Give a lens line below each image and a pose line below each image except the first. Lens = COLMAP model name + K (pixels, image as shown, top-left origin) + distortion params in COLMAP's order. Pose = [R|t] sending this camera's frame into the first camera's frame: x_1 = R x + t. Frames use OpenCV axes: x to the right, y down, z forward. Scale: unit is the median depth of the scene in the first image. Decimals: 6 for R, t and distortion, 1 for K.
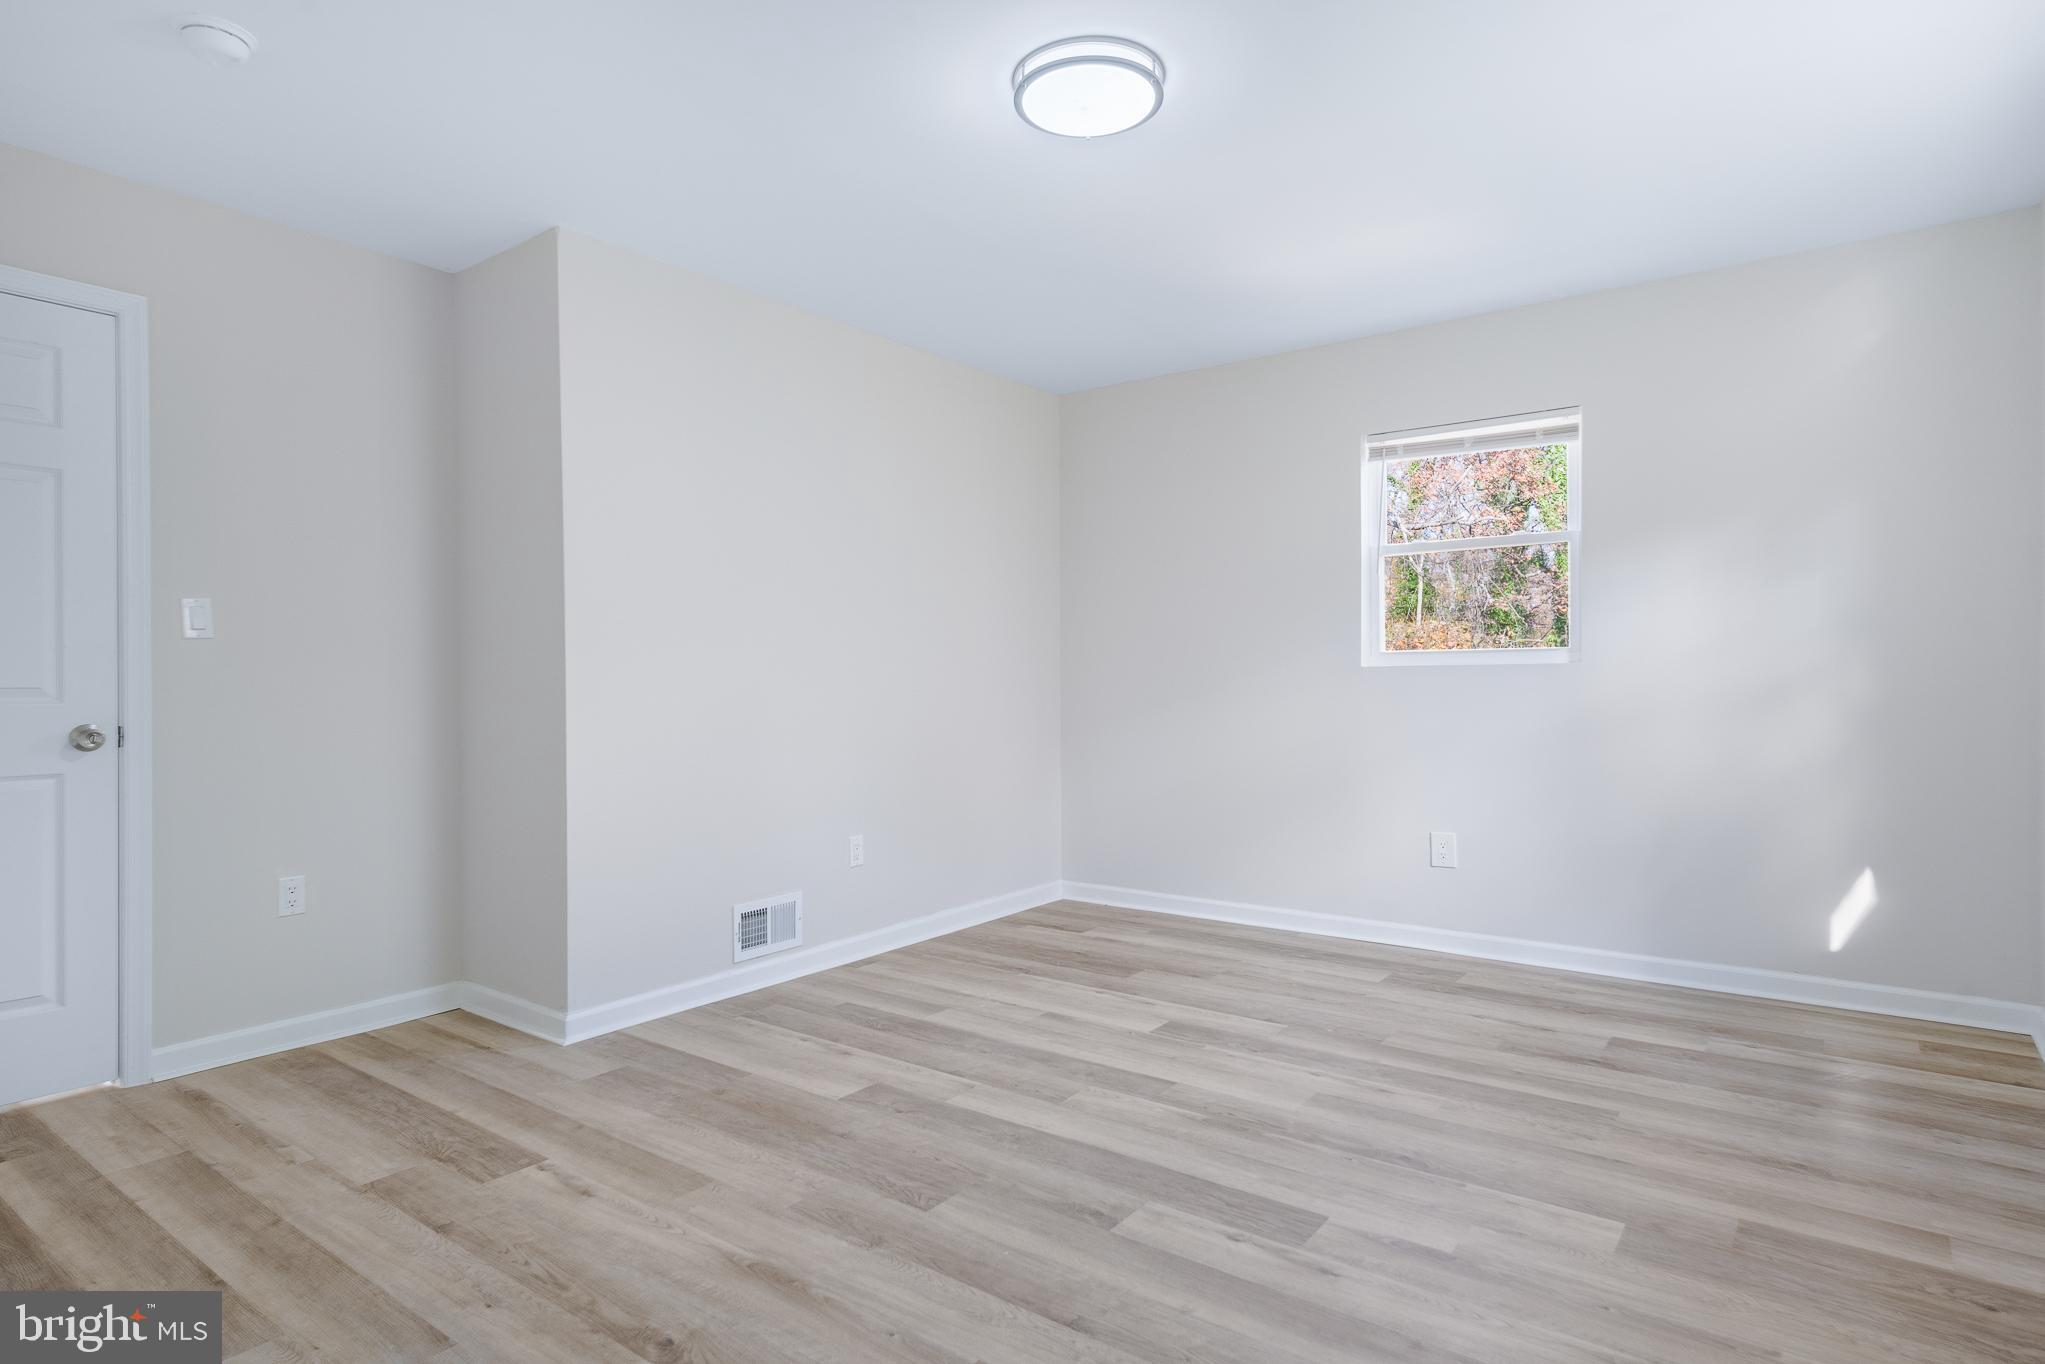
lens RADIAL K [[1118.1, 0, 993.6], [0, 1118.1, 697.3], [0, 0, 1]] dist [0.003768, -0.008703]
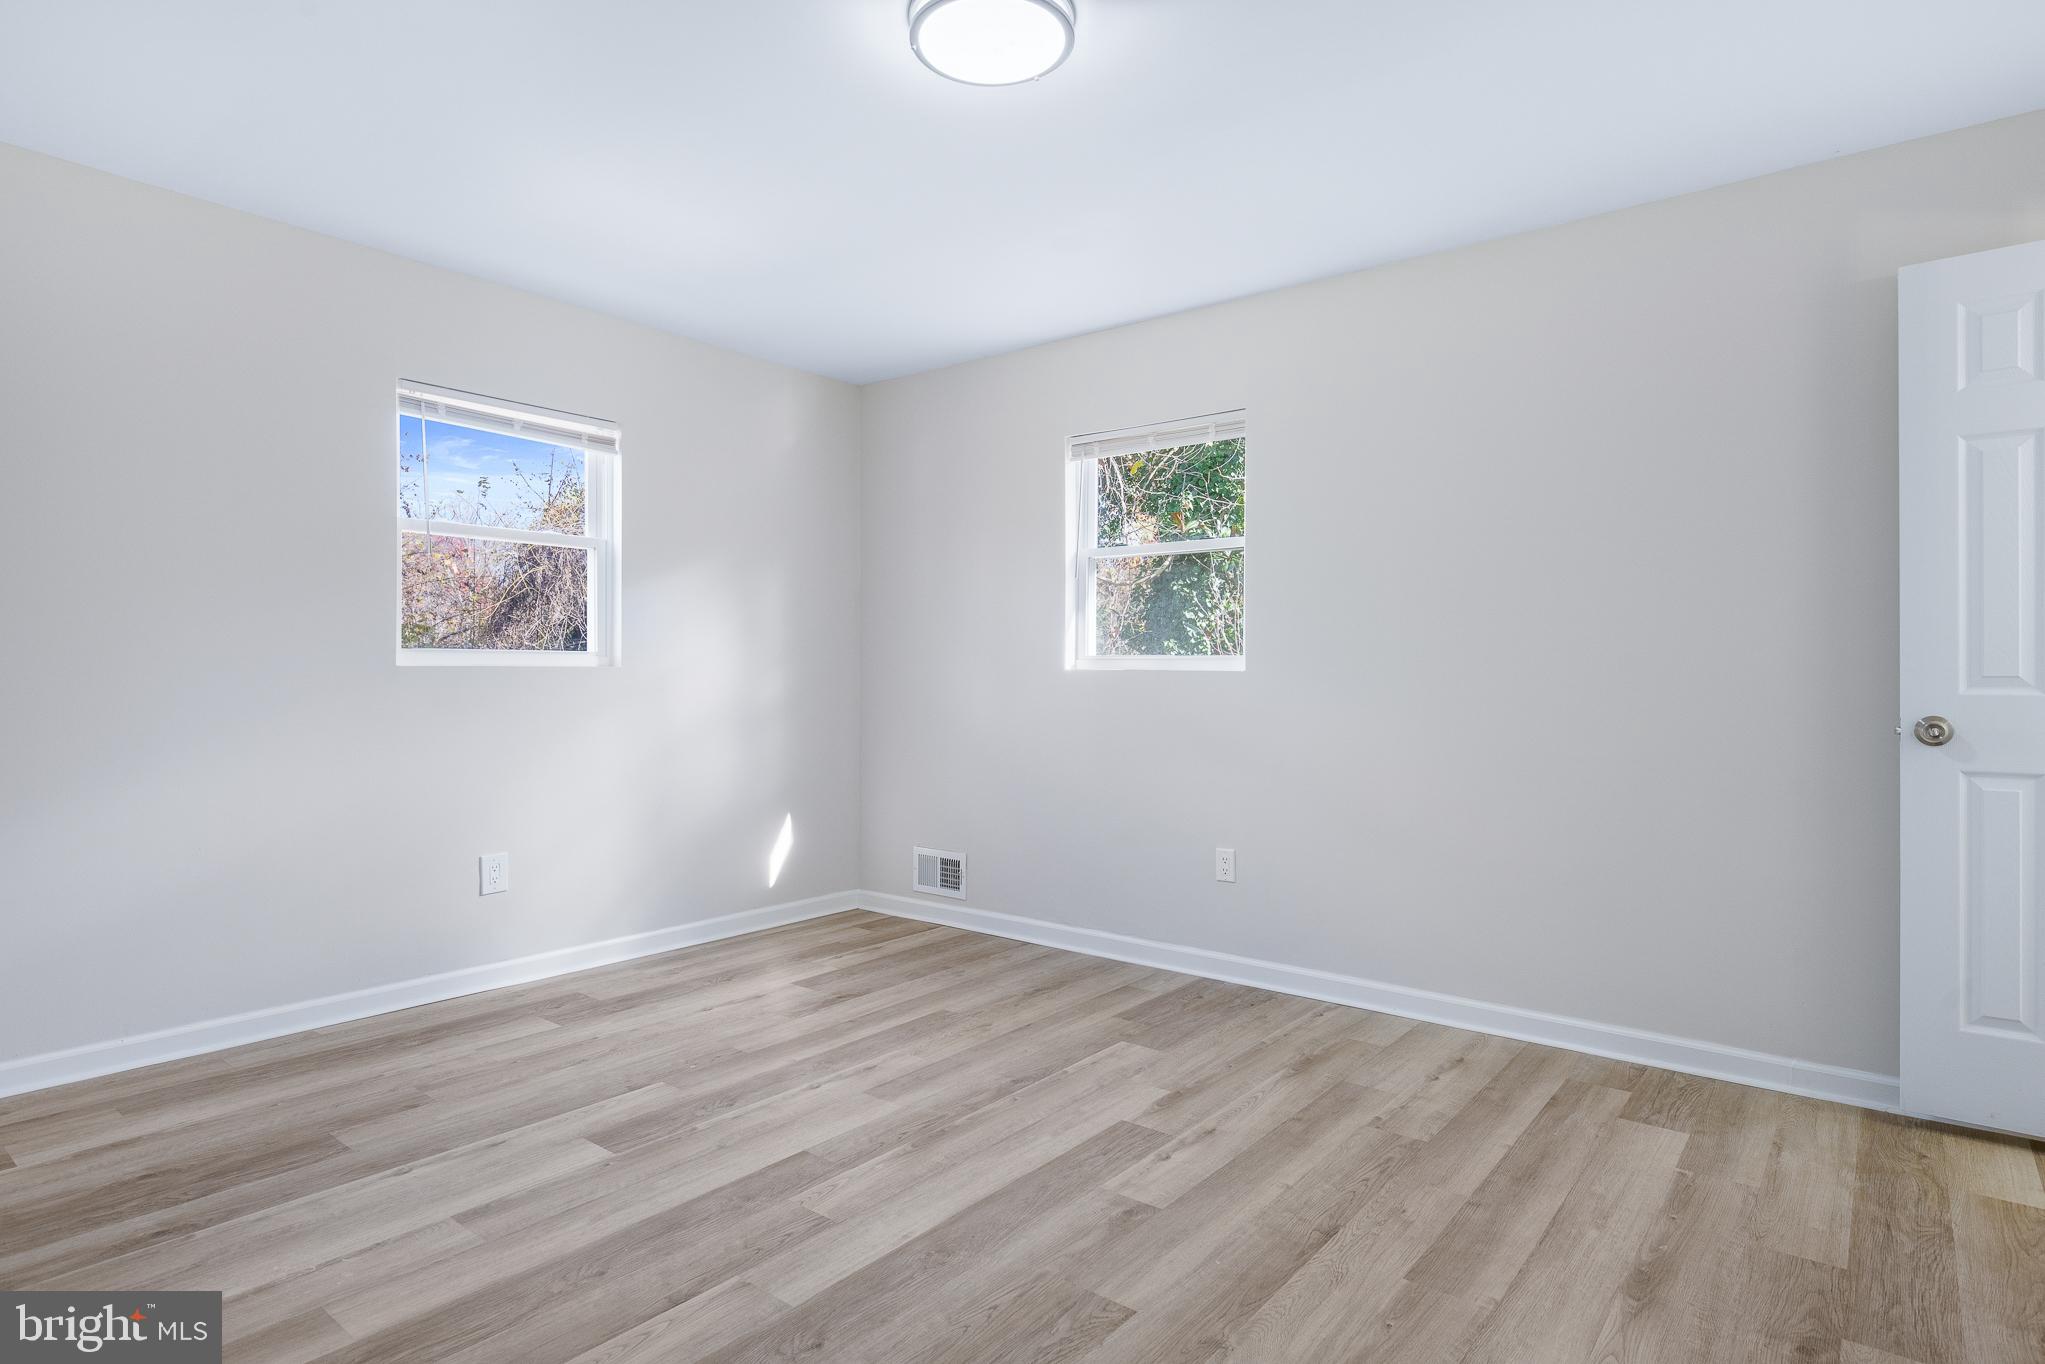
lens RADIAL K [[1118.1, 0, 1006.4], [0, 1118.1, 678.4], [0, 0, 1]] dist [0.003768, -0.008703]
pose [[0.011463, 0.002963, 0.999930, -0.697313], [0.018475, 0.999824, -0.003174, -0.012384], [-0.999764, 0.018510, 0.011406, 0.832378]]
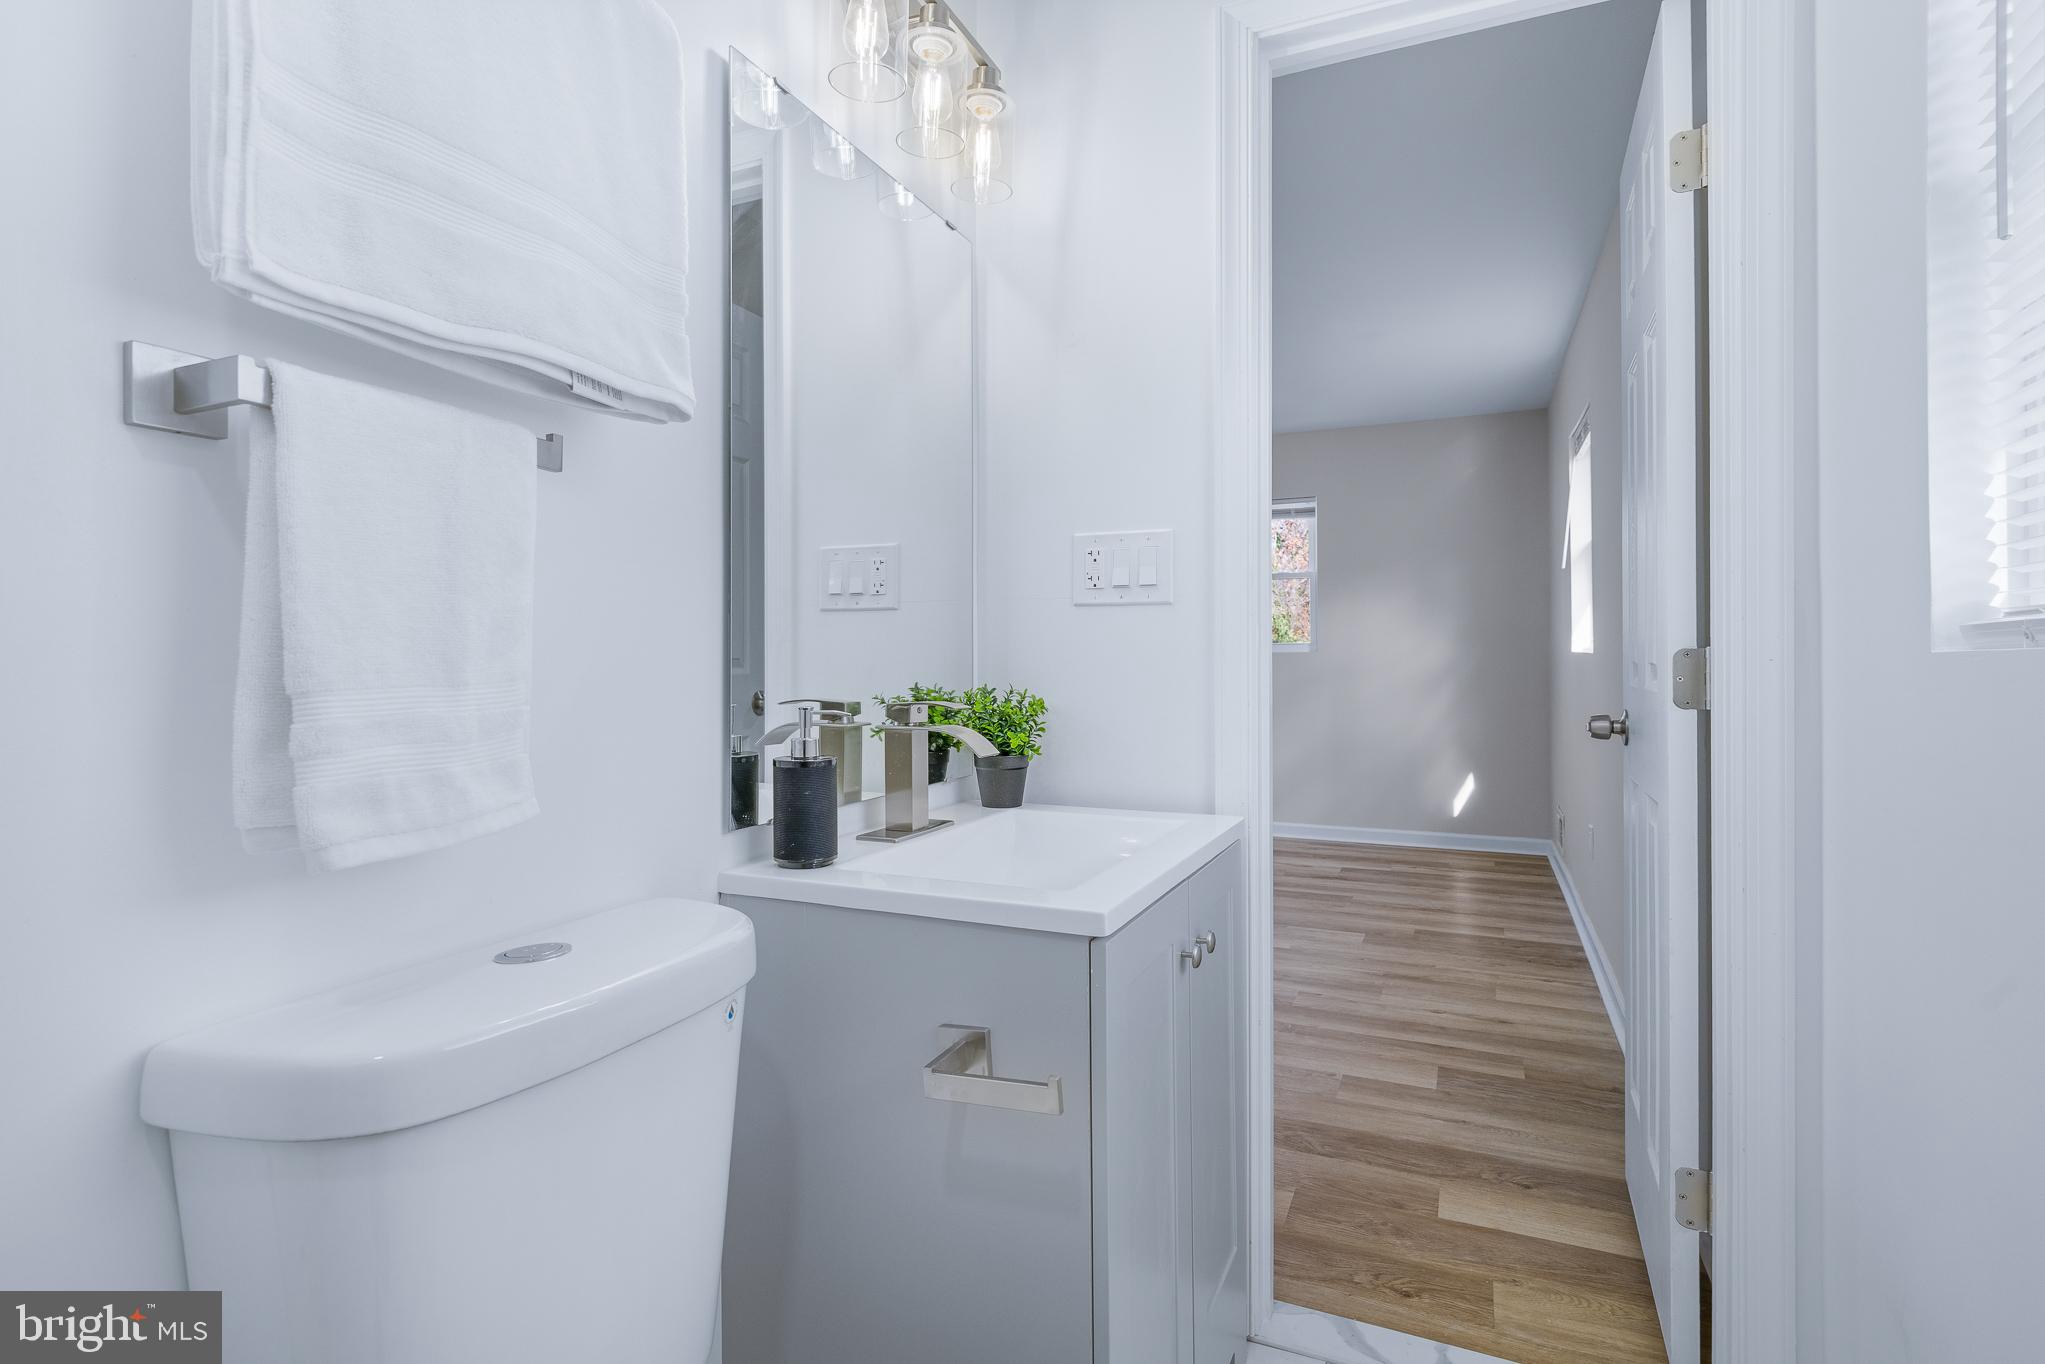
lens RADIAL K [[1020.9, 0, 997.4], [0, 1020.9, 646.5], [0, 0, 1]] dist [-0.000258, -0.005398]
pose [[0.974388, 0.005391, 0.224810, -0.367630], [-0.000165, 0.999730, -0.023256, -0.003630], [-0.224875, 0.022623, 0.974125, -0.485869]]
